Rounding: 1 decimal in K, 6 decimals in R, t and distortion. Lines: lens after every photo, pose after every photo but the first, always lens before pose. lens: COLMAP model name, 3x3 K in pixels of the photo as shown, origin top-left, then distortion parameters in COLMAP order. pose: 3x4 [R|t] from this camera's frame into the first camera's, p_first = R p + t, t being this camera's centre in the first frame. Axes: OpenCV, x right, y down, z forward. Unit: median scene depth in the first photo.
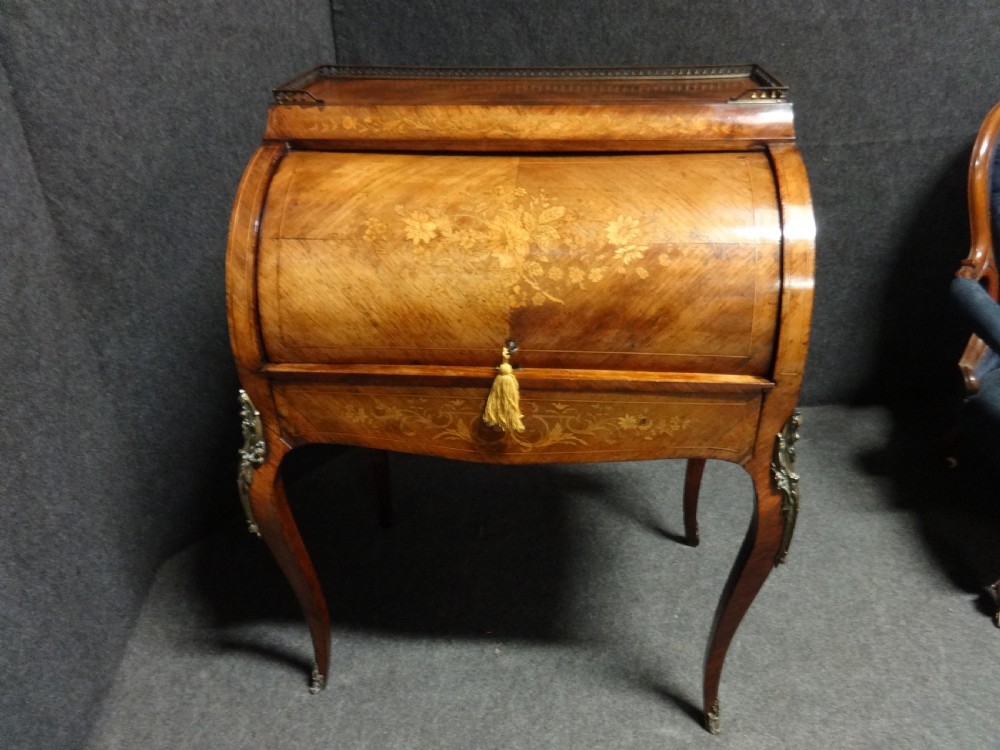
lens RADIAL K [[749.1, 0, 507.2], [0, 749.1, 370.9], [0, 0, 1]] dist [0.009762, -0.009918]
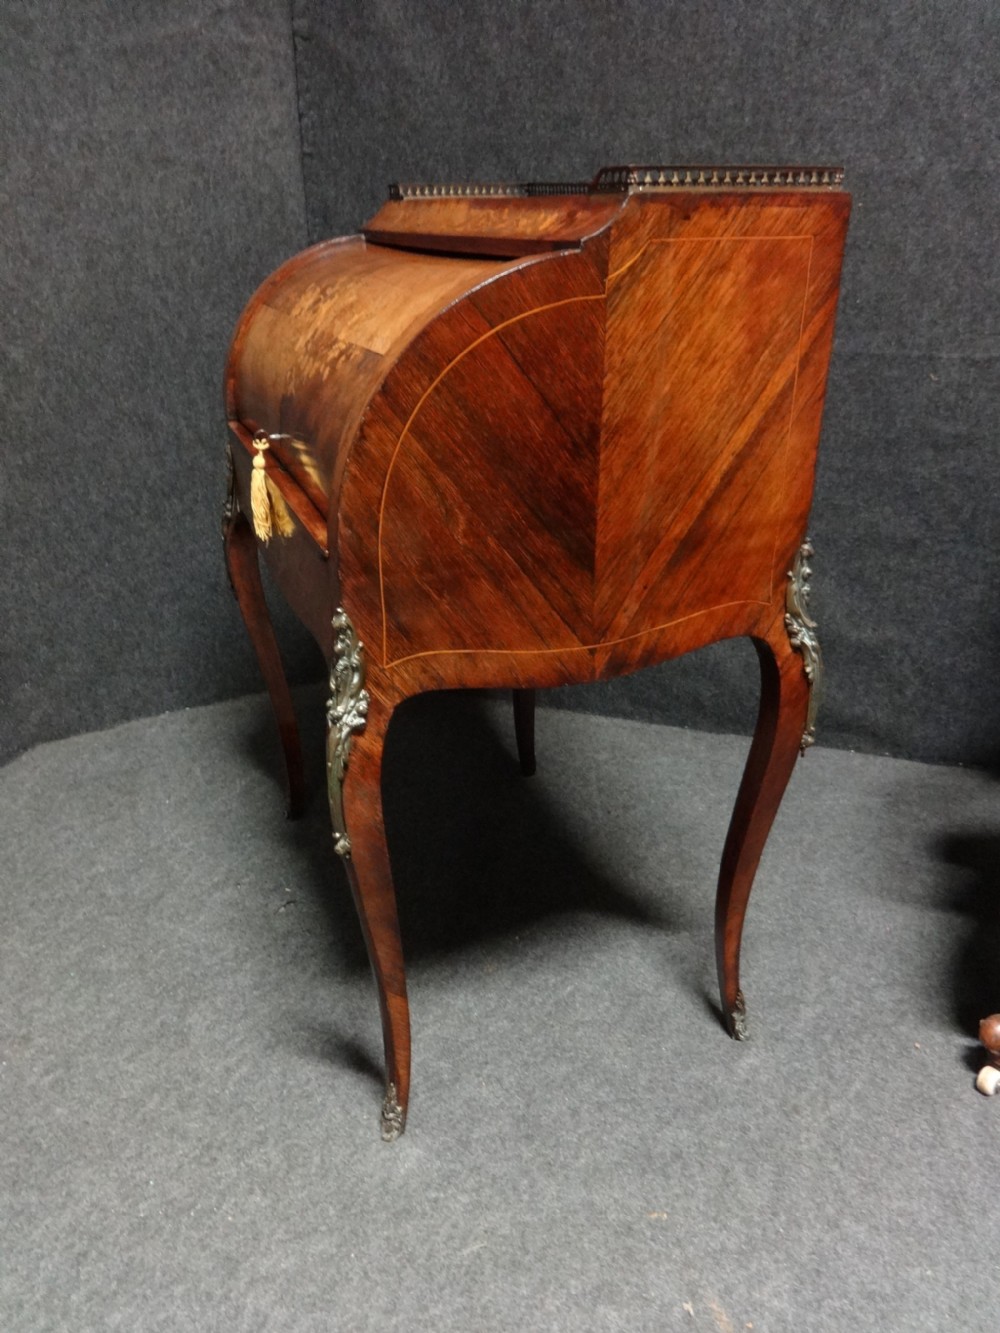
lens RADIAL K [[998.6, 0, 501.8], [0, 998.6, 667.7], [0, 0, 1]] dist [0.009762, -0.009918]
pose [[0.919174, 0.175782, -0.352449, 0.757165], [-0.203831, 0.978026, -0.043799, 0.169745], [0.337005, 0.112098, 0.934806, 0.080167]]
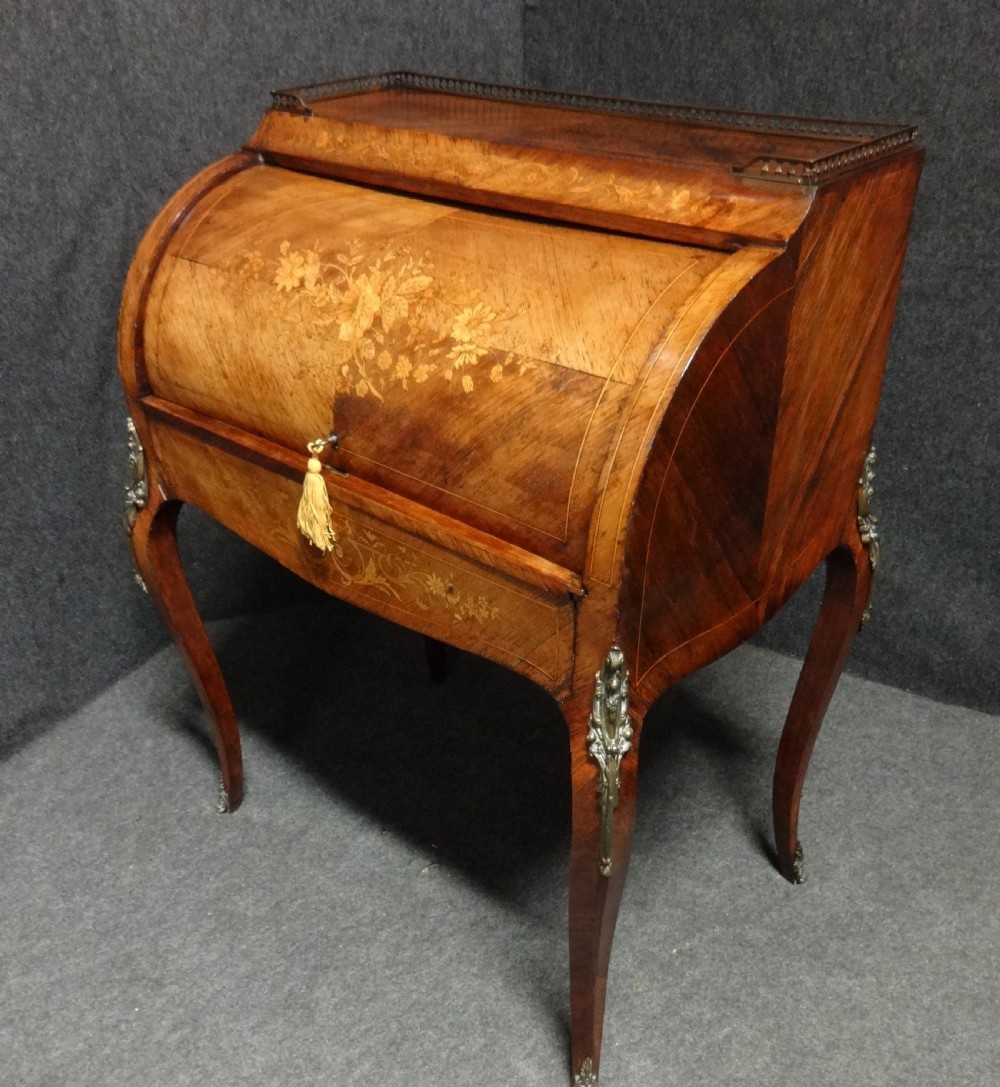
lens RADIAL K [[1090.9, 0, 501.4], [0, 1090.9, 536.1], [0, 0, 1]] dist [-0.000628, 0.000000]
pose [[0.813875, 0.296475, -0.499710, 0.700665], [-0.294300, 0.951888, 0.085424, -0.082359], [0.500994, 0.077540, 0.861970, 0.112440]]
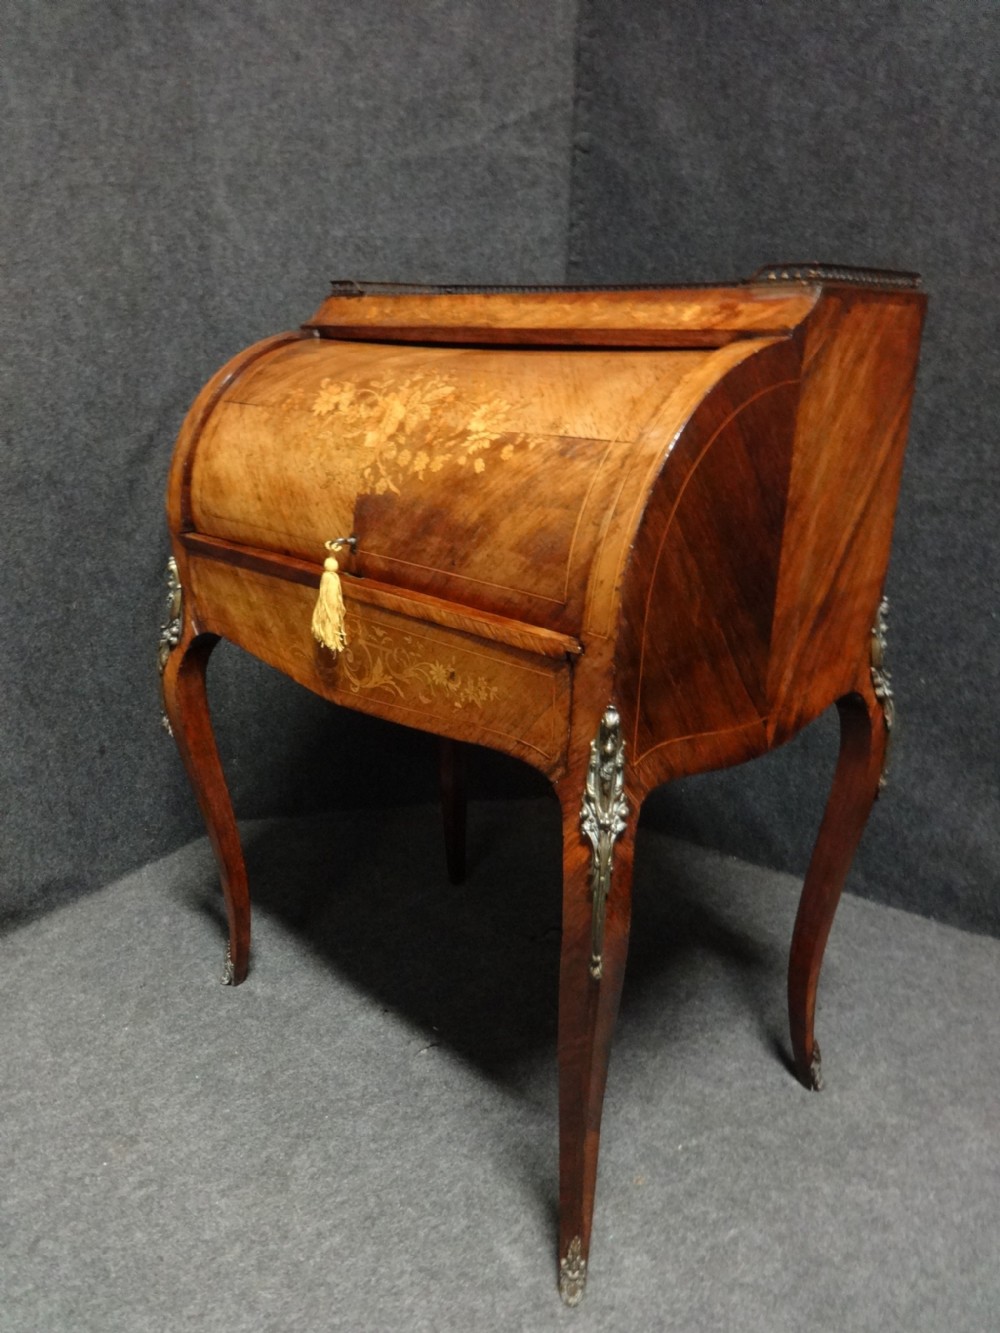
lens RADIAL K [[998.6, 0, 502.1], [0, 998.6, 665.5], [0, 0, 1]] dist [0.009762, -0.009918]
pose [[0.772348, 0.230925, -0.591737, 0.750408], [-0.344604, 0.934897, -0.084942, 0.117890], [0.533598, 0.269520, 0.801643, 0.246836]]
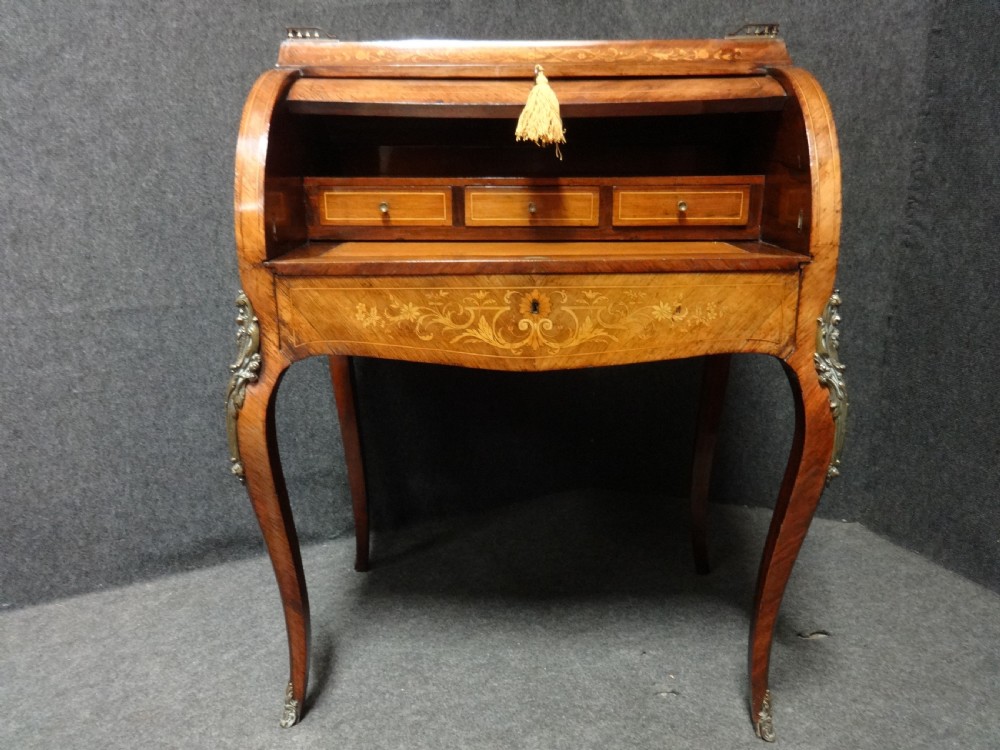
lens RADIAL K [[749.1, 0, 503.5], [0, 749.1, 369.1], [0, 0, 1]] dist [0.009762, -0.009918]
pose [[0.996037, -0.005775, 0.088757, -0.118003], [0.028563, 0.965805, -0.257691, 0.362772], [-0.084234, 0.259204, 0.962142, 0.122482]]
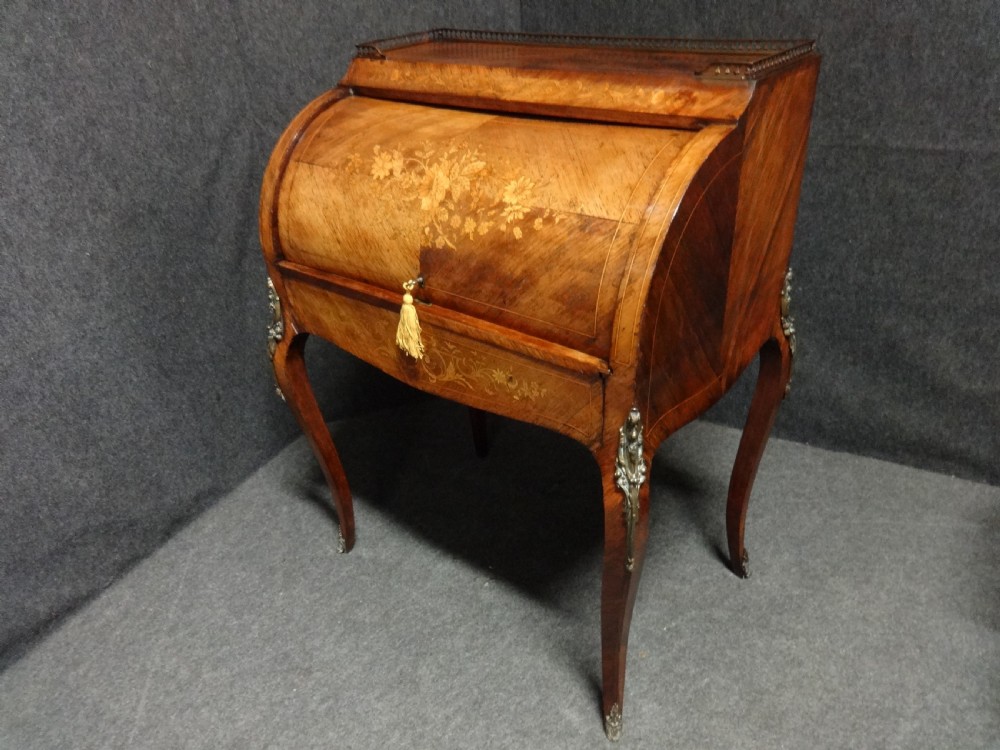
lens RADIAL K [[749.1, 0, 501.5], [0, 749.1, 368.2], [0, 0, 1]] dist [0.009762, -0.009918]
pose [[0.833114, 0.252553, -0.492076, 0.648642], [-0.243288, 0.966306, 0.084045, -0.029350], [0.496721, 0.049698, 0.866486, 0.094868]]
